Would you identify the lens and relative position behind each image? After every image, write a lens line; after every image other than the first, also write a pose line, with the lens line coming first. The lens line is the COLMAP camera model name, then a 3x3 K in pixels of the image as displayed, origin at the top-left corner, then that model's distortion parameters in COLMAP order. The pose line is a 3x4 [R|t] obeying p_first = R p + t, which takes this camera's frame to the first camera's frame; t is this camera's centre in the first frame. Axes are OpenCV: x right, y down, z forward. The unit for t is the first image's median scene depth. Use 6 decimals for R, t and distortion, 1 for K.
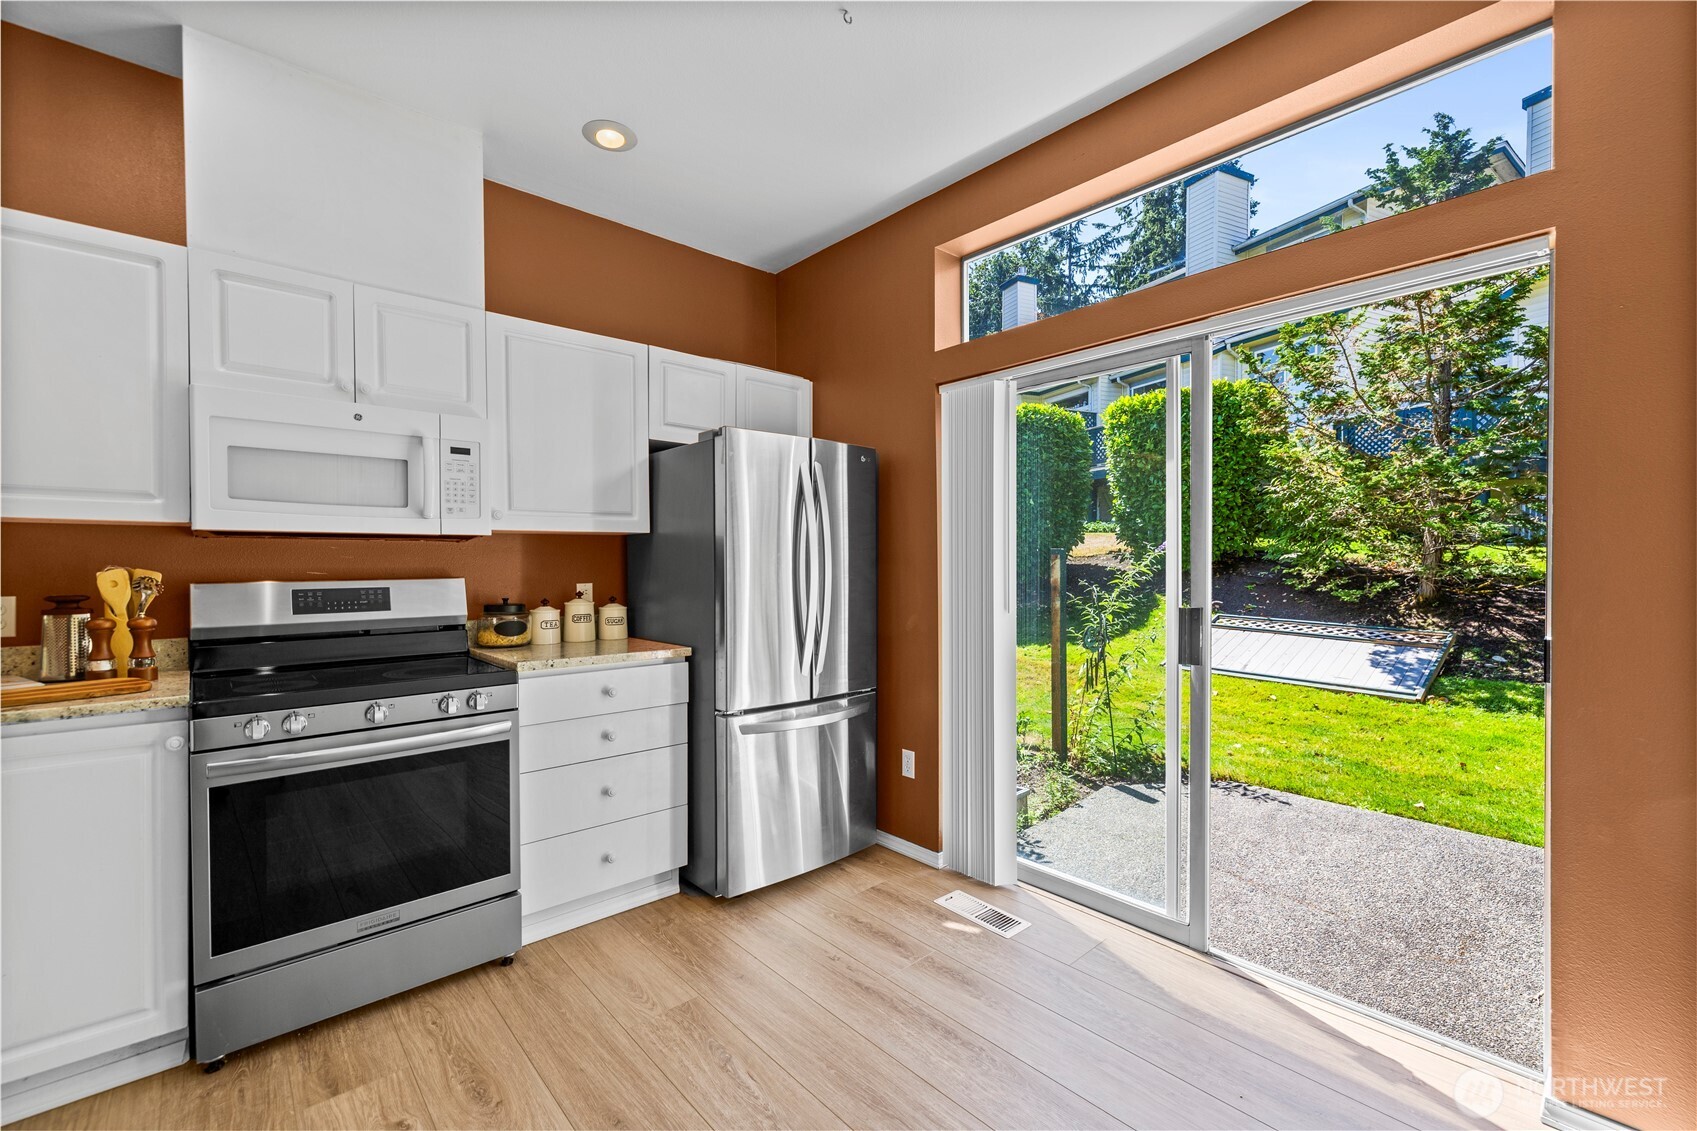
lens RADIAL K [[722.1, 0, 846.2], [0, 722.1, 567.2], [0, 0, 1]] dist [-0.000403, -0.000139]
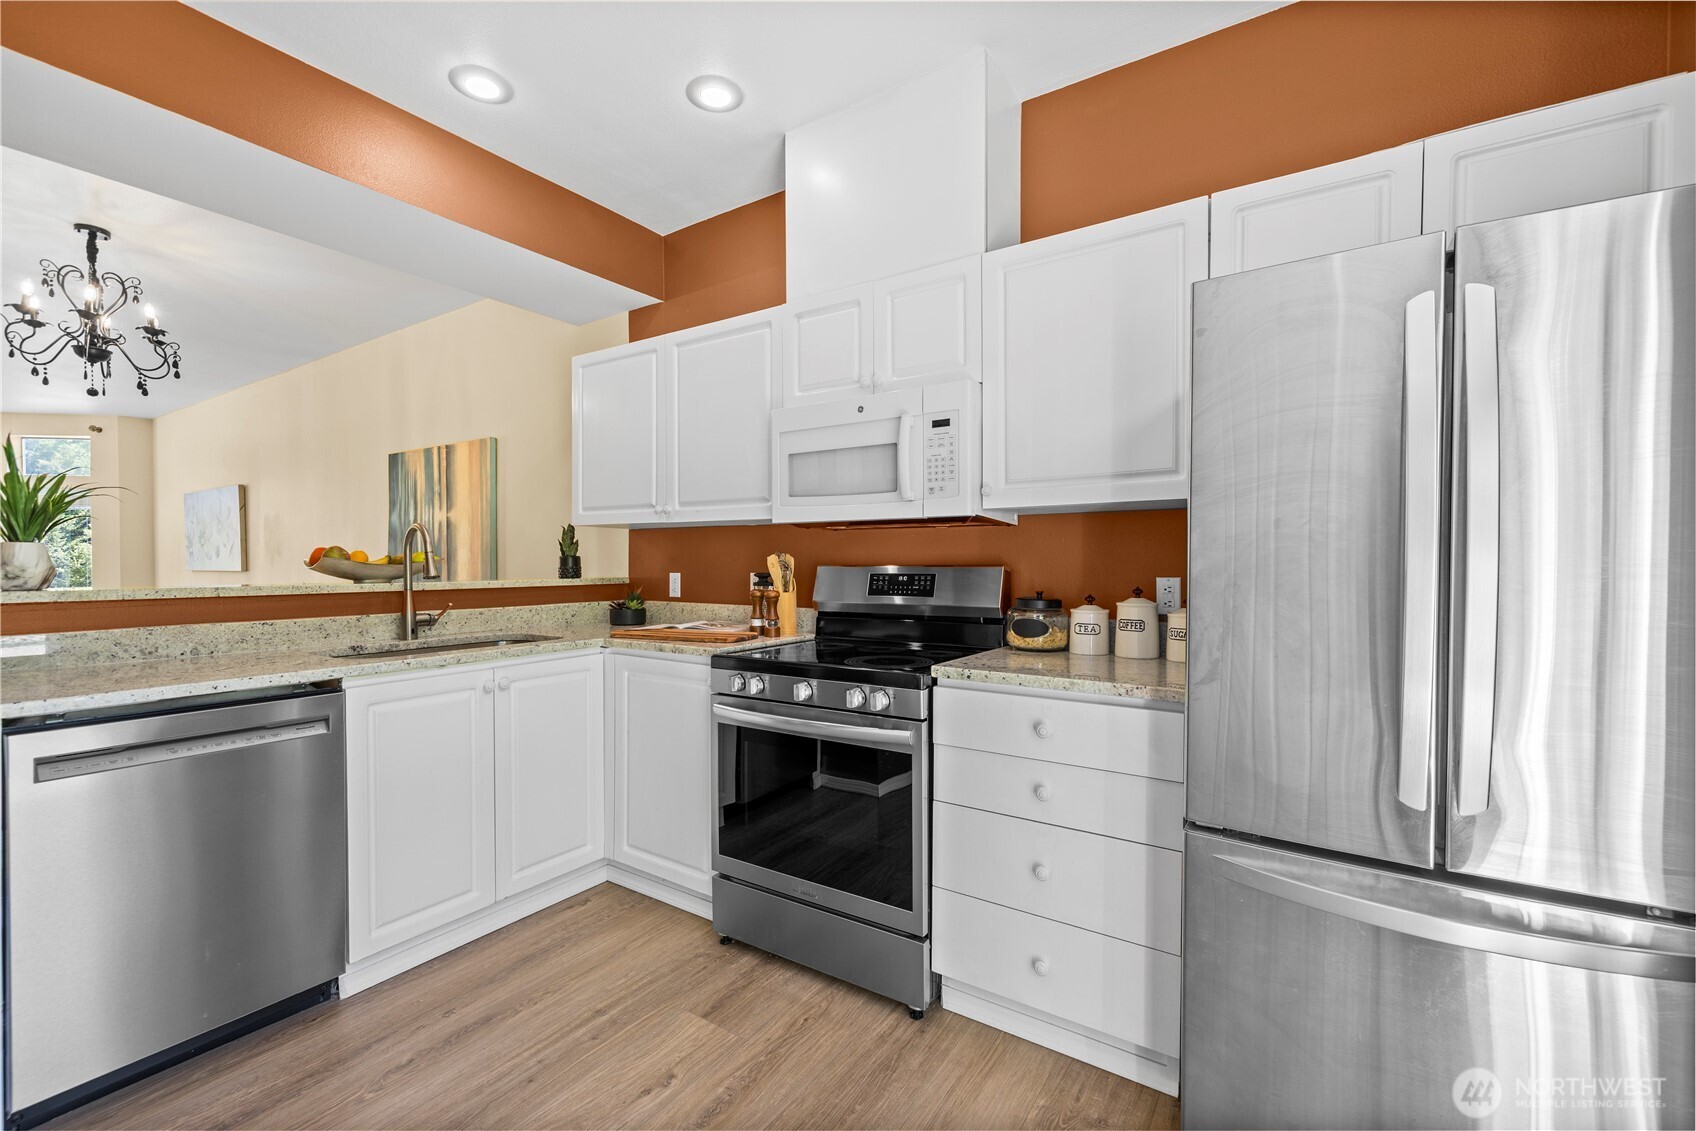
lens RADIAL K [[717.9, 0, 852.5], [0, 717.9, 574.1], [0, 0, 1]] dist [0.001472, 0.000024]
pose [[0.256716, 0.016959, -0.966338, 0.349743], [-0.008320, 0.999848, 0.015337, 0.016235], [0.966451, 0.004102, 0.256818, 0.762840]]
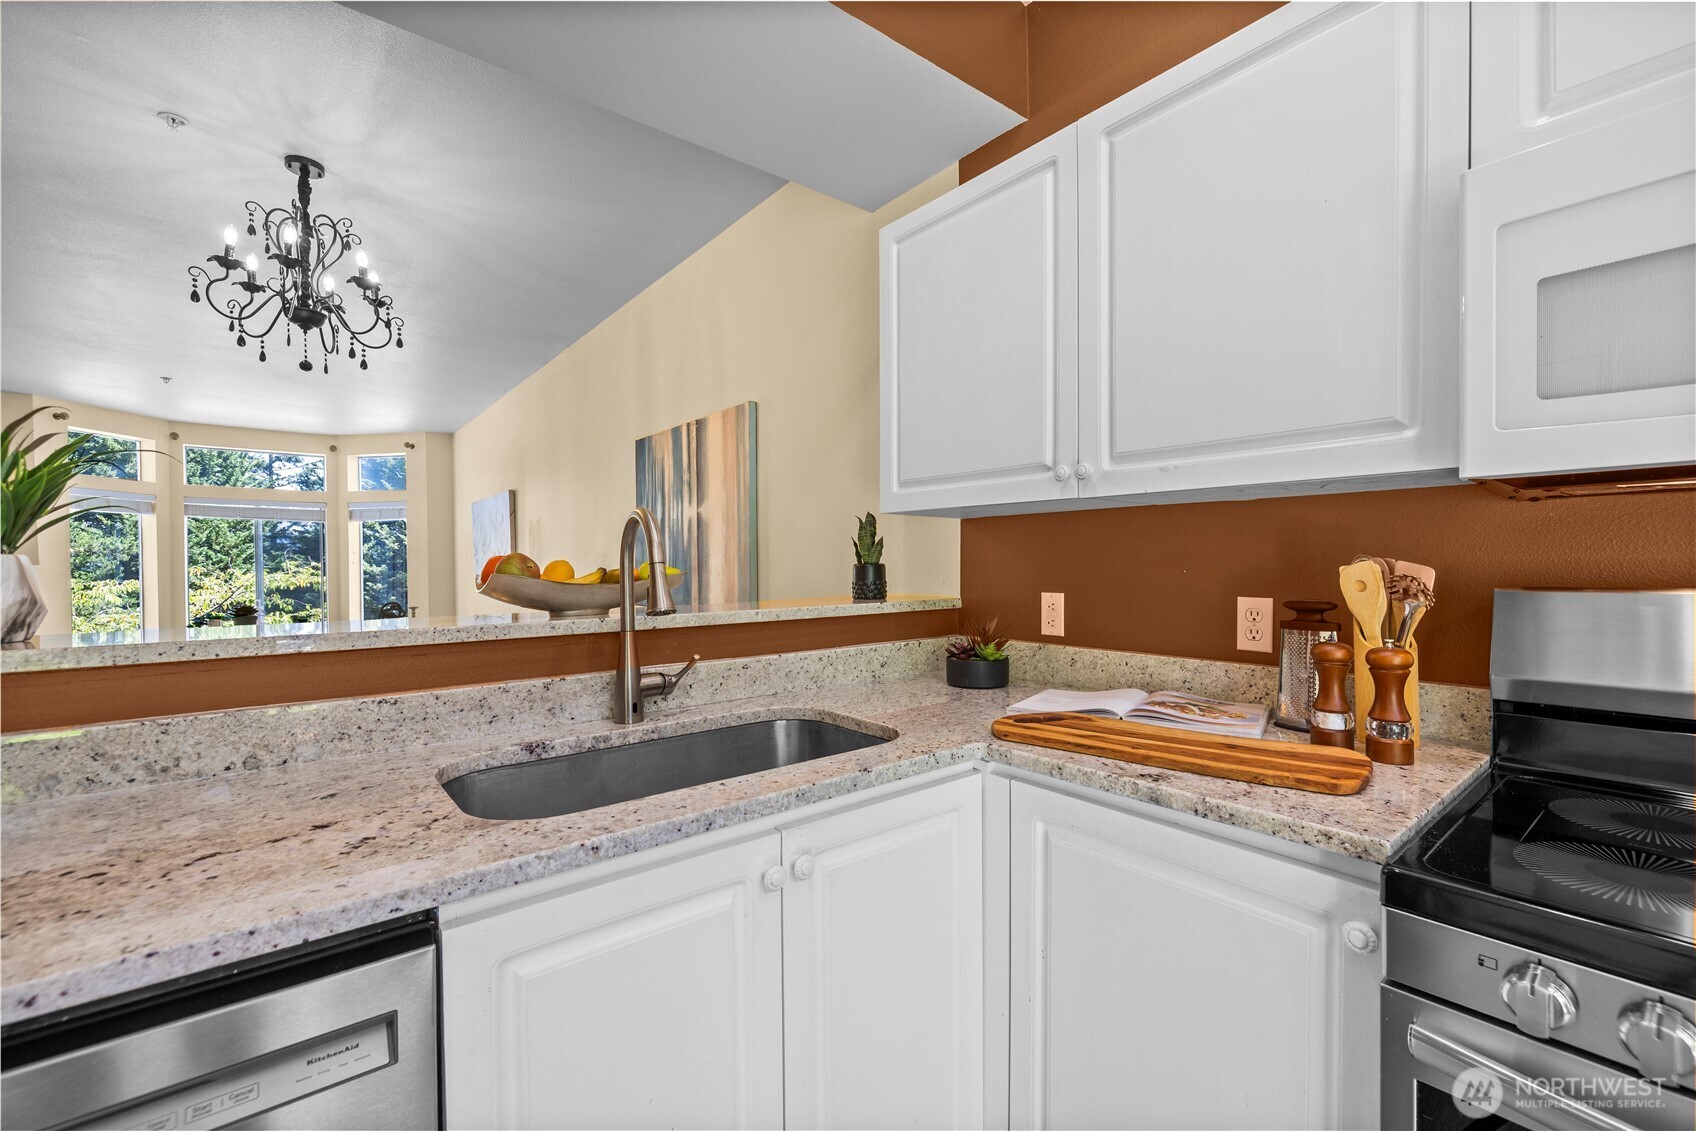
lens RADIAL K [[717.9, 0, 852.5], [0, 717.9, 574.1], [0, 0, 1]] dist [0.001472, 0.000024]
pose [[-0.049637, 0.016189, -0.998636, -0.383453], [0.000036, 0.999869, 0.016207, 0.003439], [0.998767, 0.000769, -0.049631, 0.585346]]
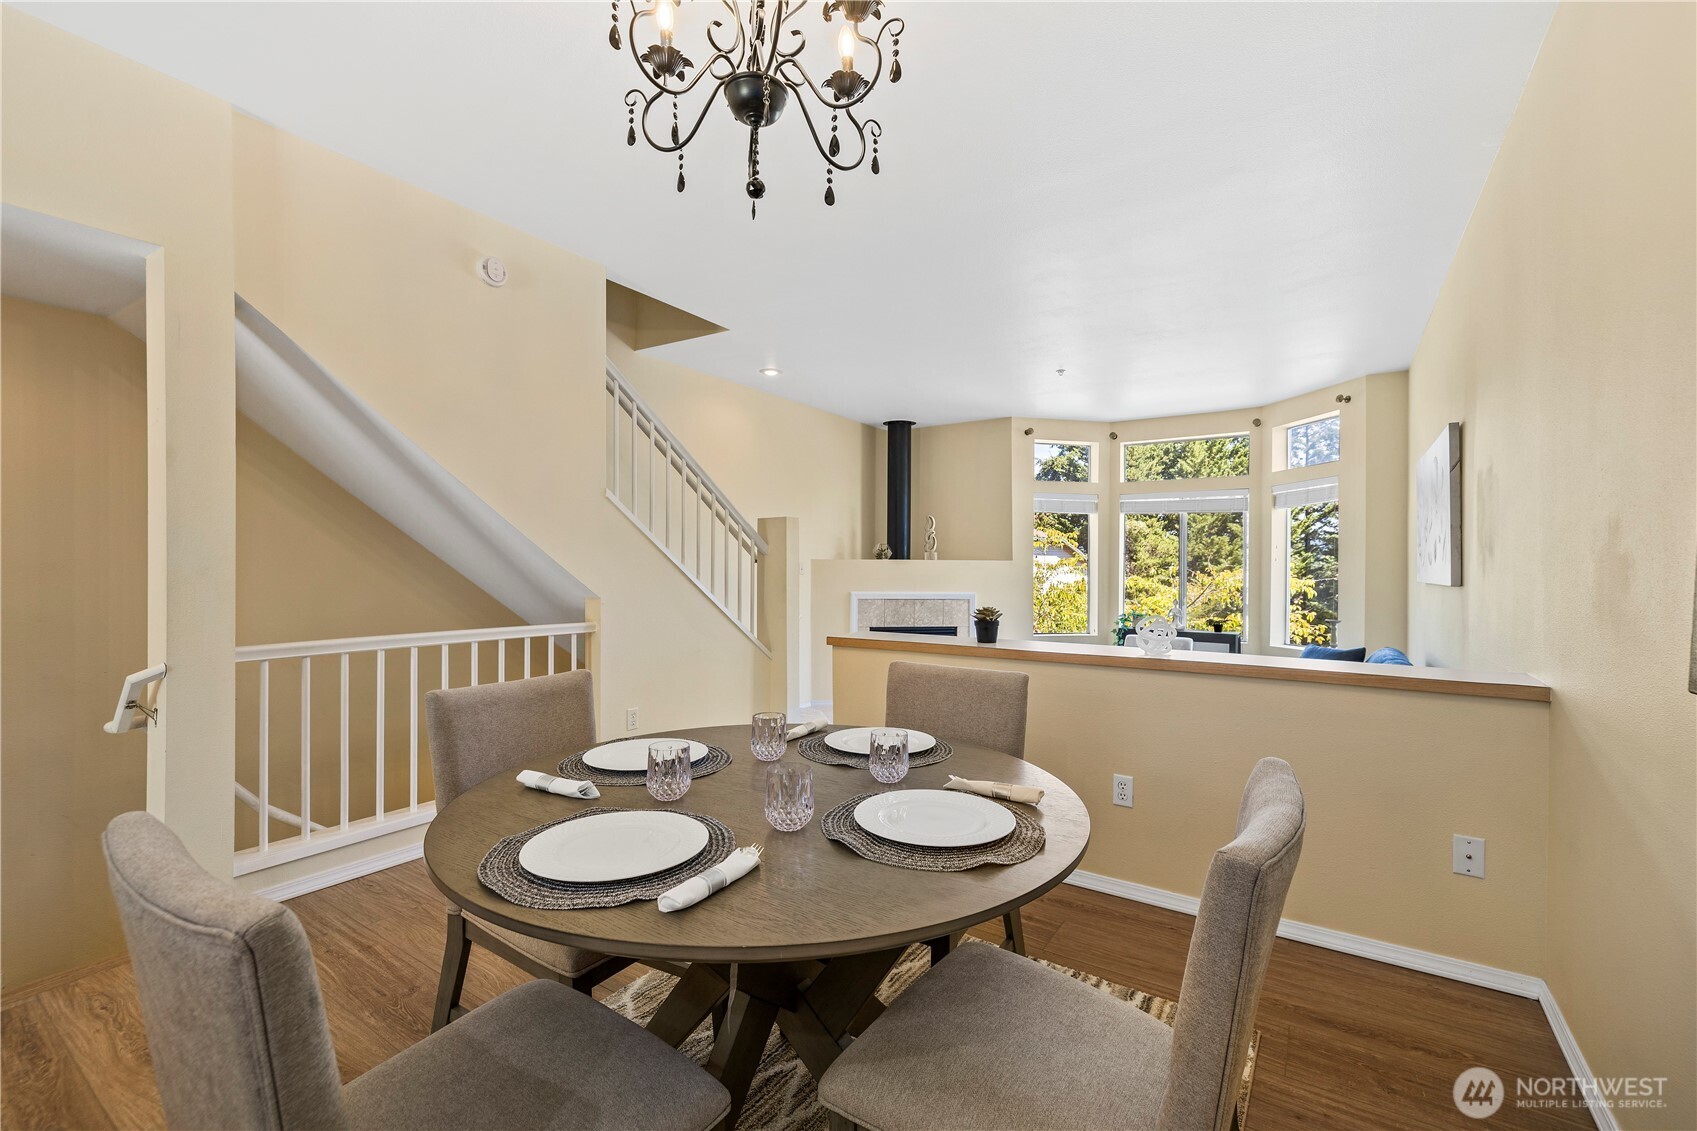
lens RADIAL K [[718.3, 0, 853.0], [0, 718.3, 574.1], [0, 0, 1]] dist [0.001472, 0.000024]
pose [[-0.965360, 0.001667, -0.260918, -1.547753], [-0.002711, 0.999862, 0.016417, 0.022095], [0.260909, 0.016556, -0.965221, 0.244594]]
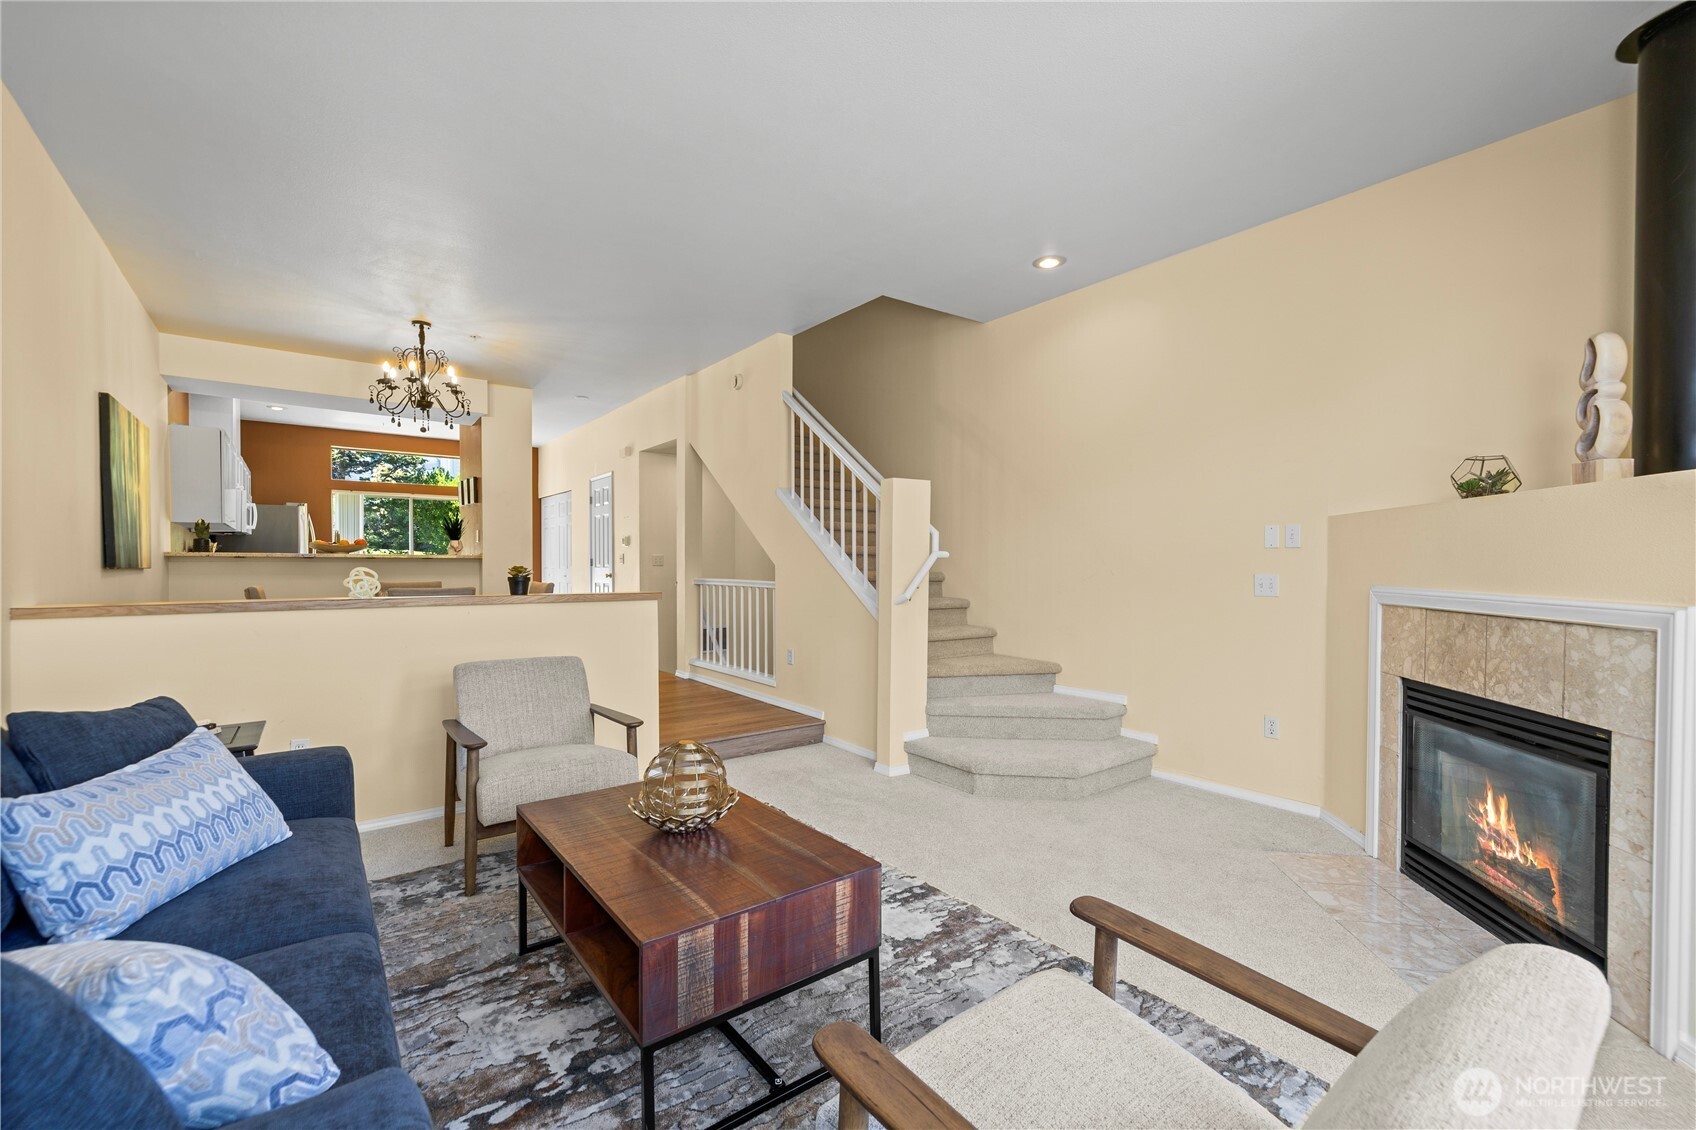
lens RADIAL K [[717.9, 0, 852.5], [0, 717.9, 573.6], [0, 0, 1]] dist [0.001472, 0.000024]
pose [[0.066271, -0.010684, 0.997744, -3.916667], [0.010694, 0.999893, 0.009997, 0.112252], [-0.997744, 0.010007, 0.066378, -2.082630]]
